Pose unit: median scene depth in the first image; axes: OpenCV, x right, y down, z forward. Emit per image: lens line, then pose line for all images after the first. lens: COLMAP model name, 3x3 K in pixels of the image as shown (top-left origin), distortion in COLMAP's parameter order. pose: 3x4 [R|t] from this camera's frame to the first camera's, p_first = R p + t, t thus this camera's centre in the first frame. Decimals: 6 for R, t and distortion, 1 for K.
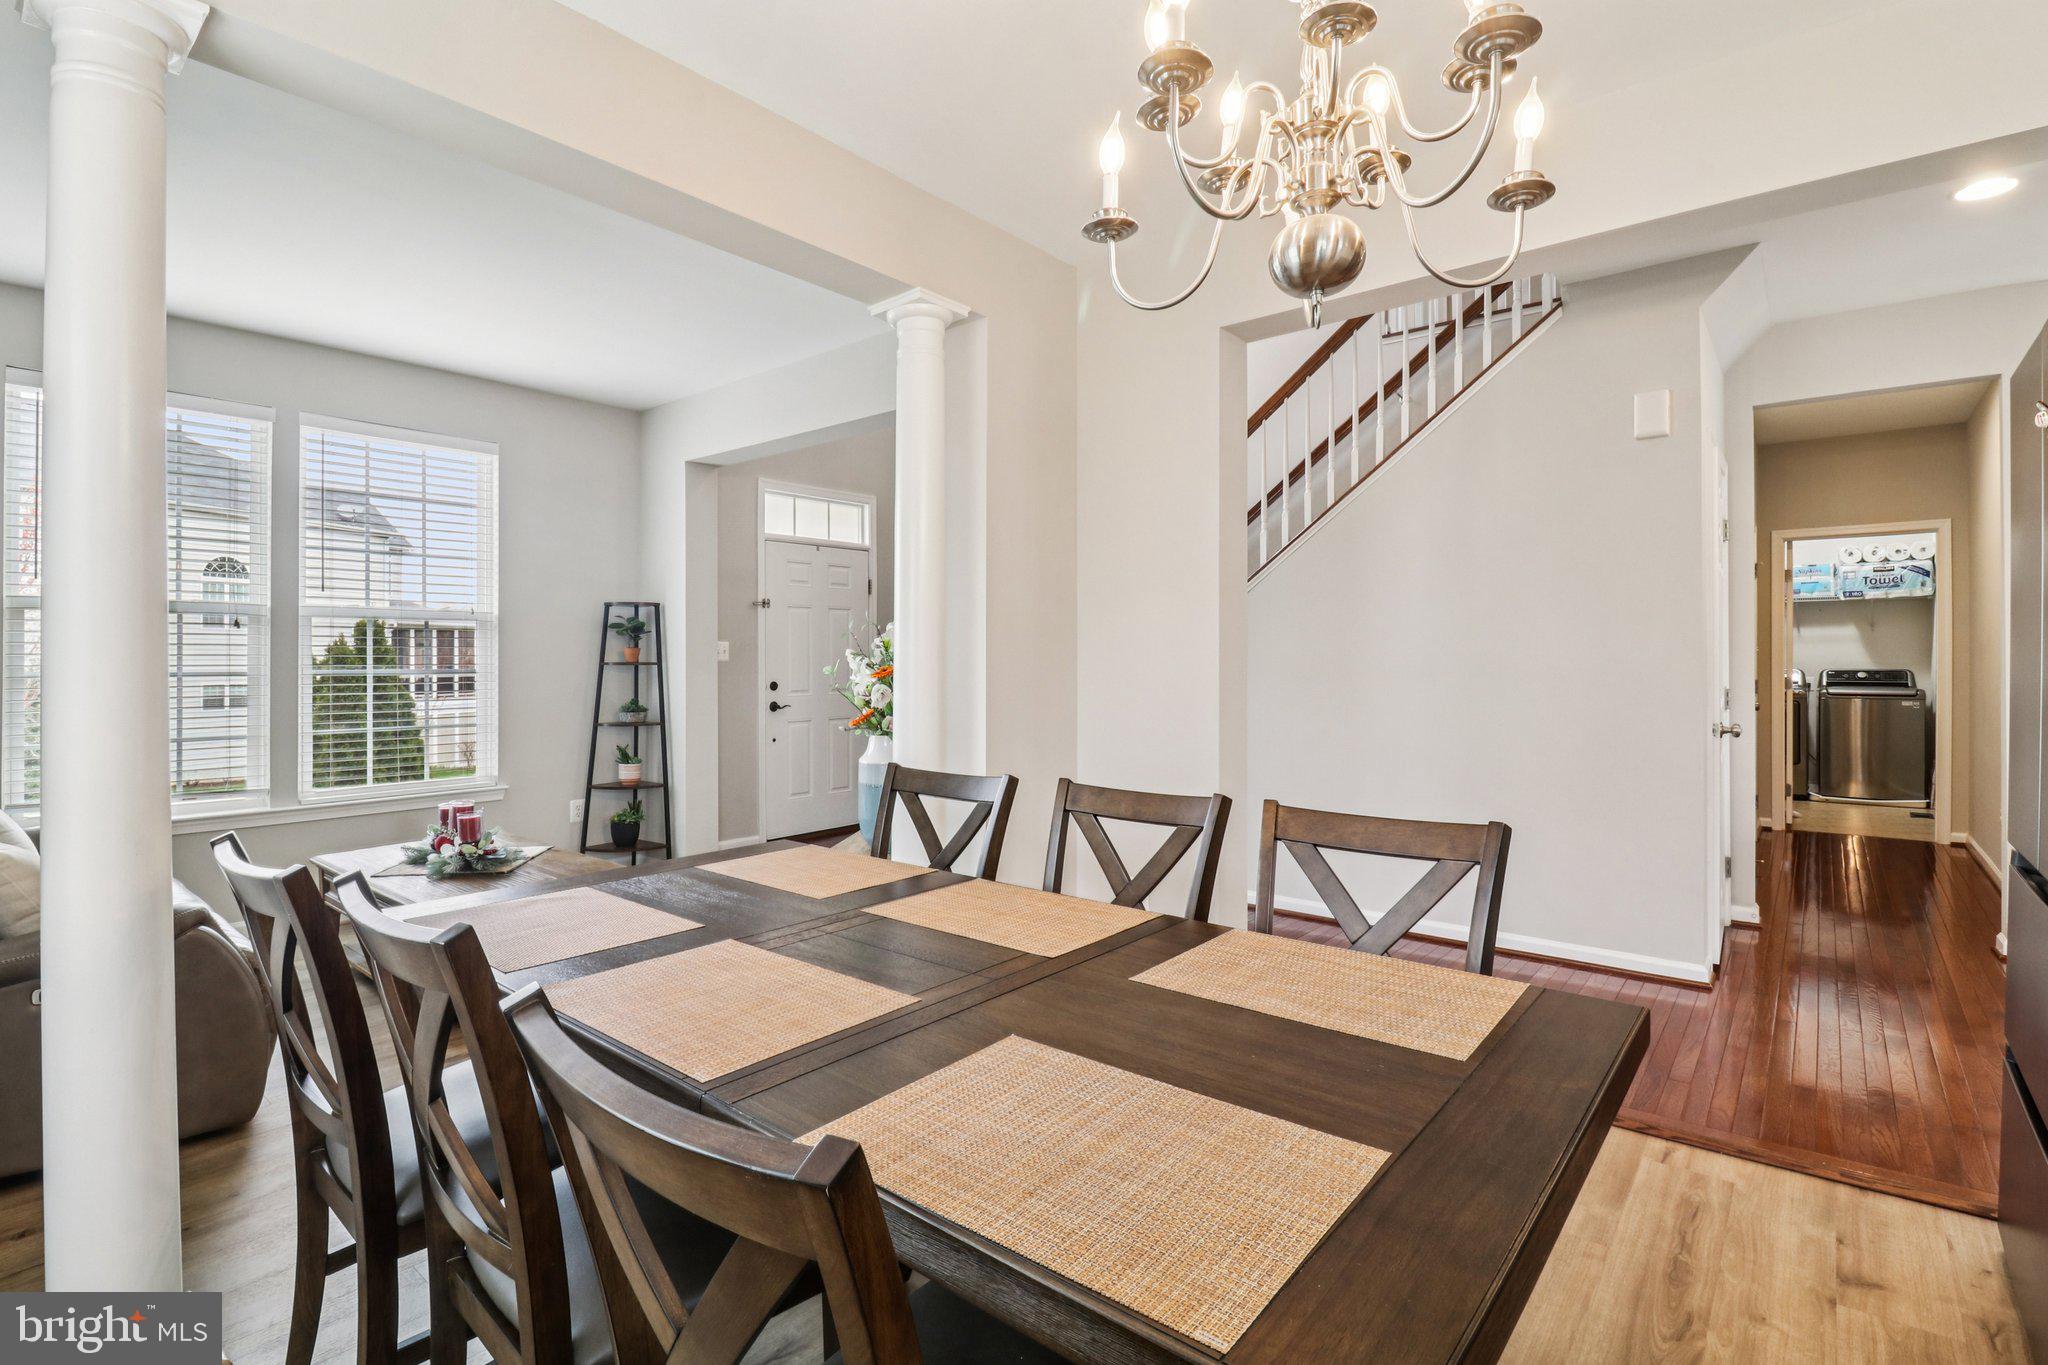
lens RADIAL K [[959.3, 0, 1016.9], [0, 959.3, 661.9], [0, 0, 1]] dist [-0.002524, -0.010733]
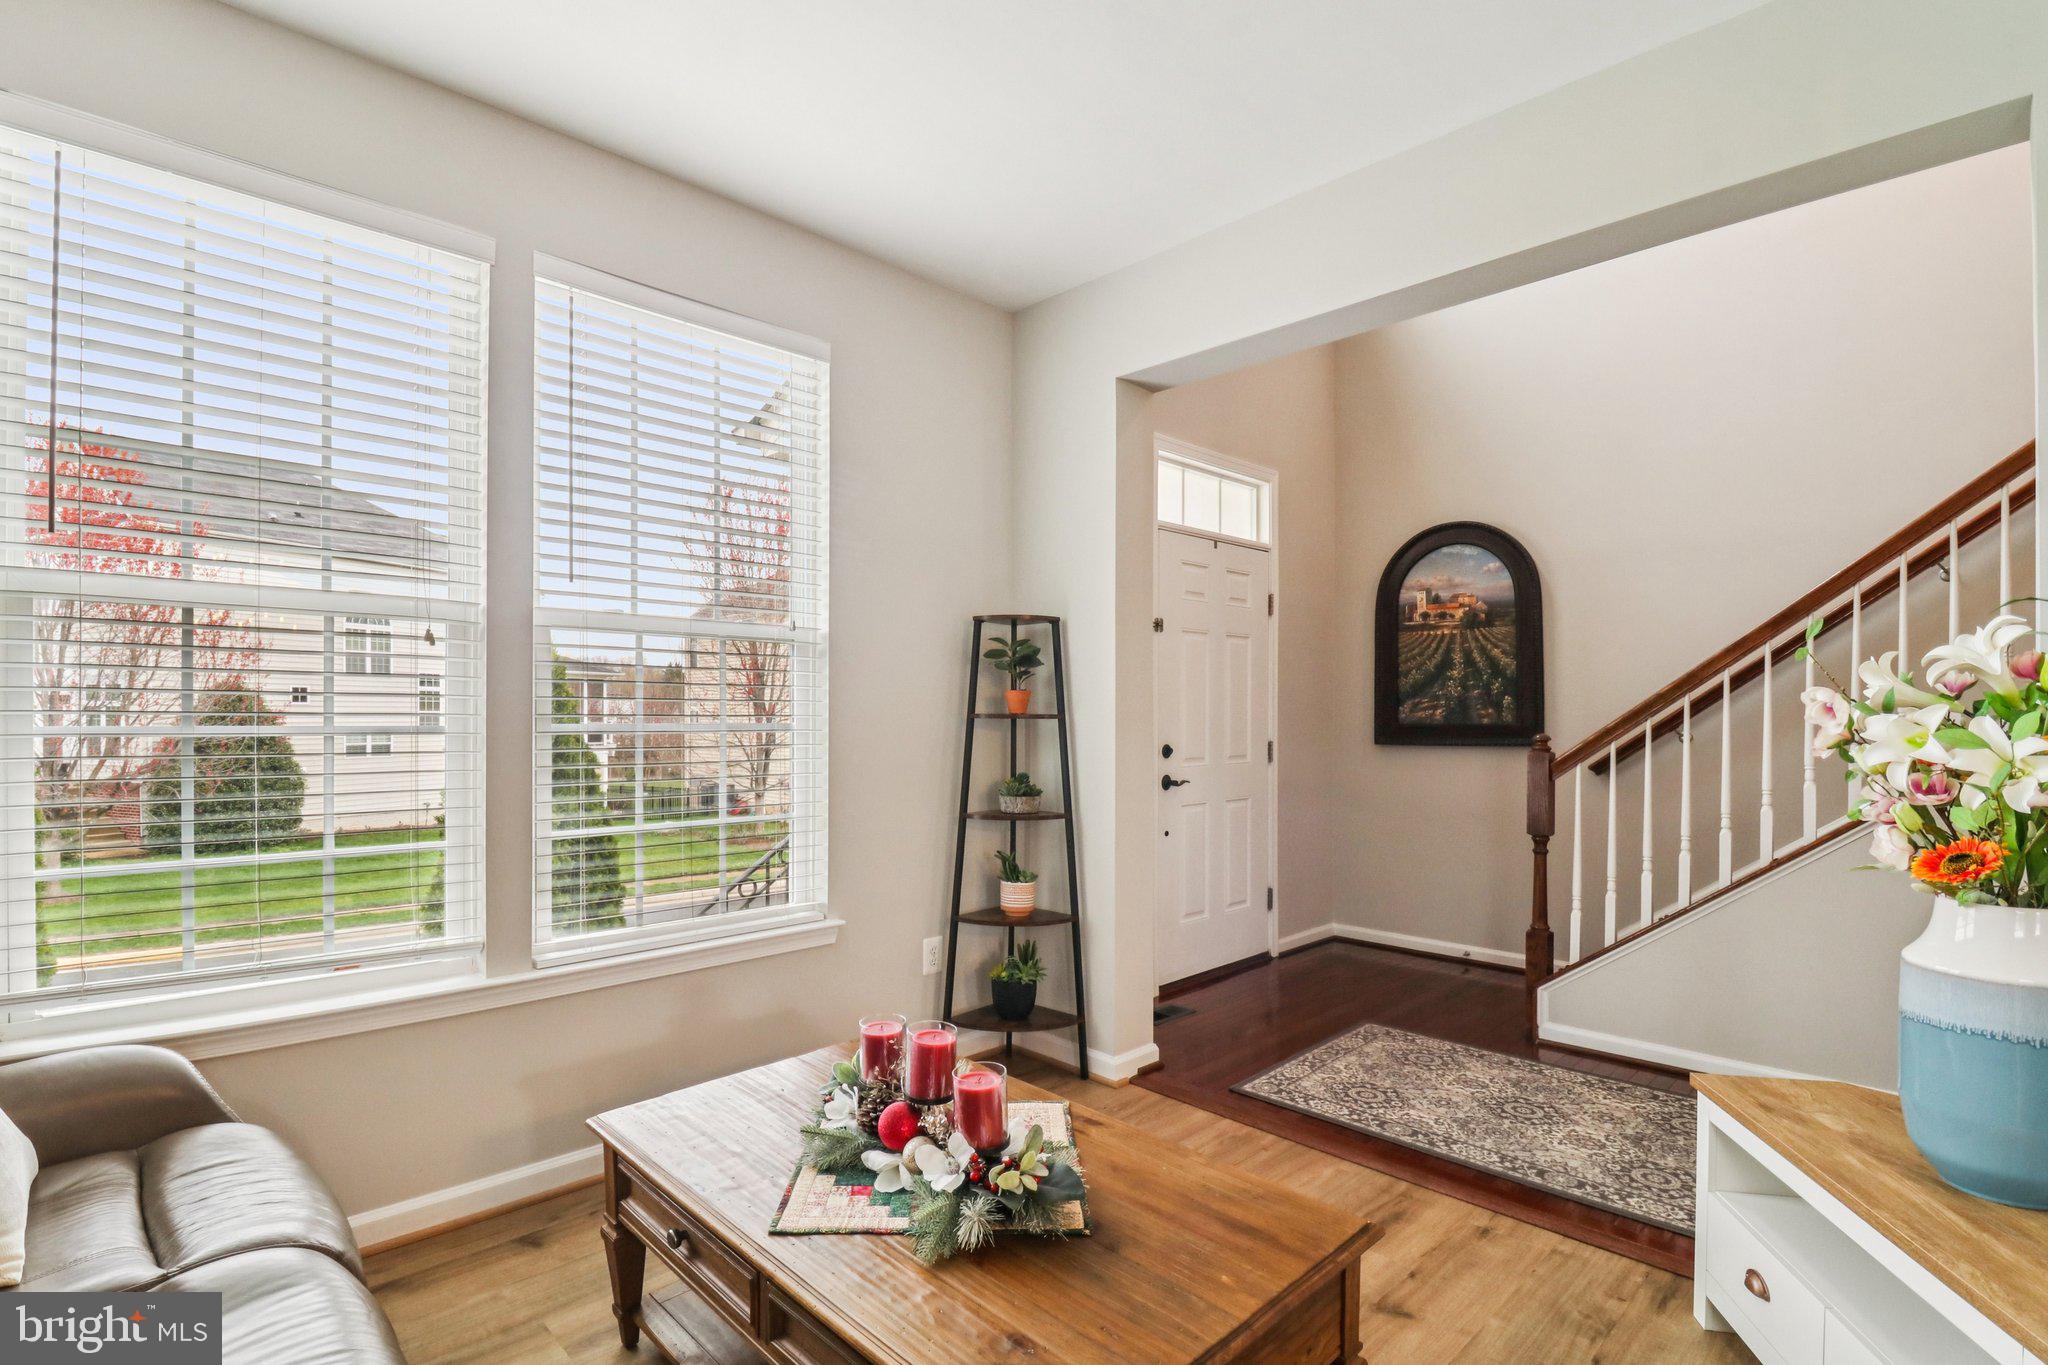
lens RADIAL K [[959.3, 0, 1004.2], [0, 959.3, 726.5], [0, 0, 1]] dist [-0.002524, -0.010733]
pose [[0.994360, 0.006480, -0.105860, -0.347032], [-0.005410, 0.999931, 0.010398, 0.002169], [0.105920, -0.009766, 0.994327, 0.393183]]
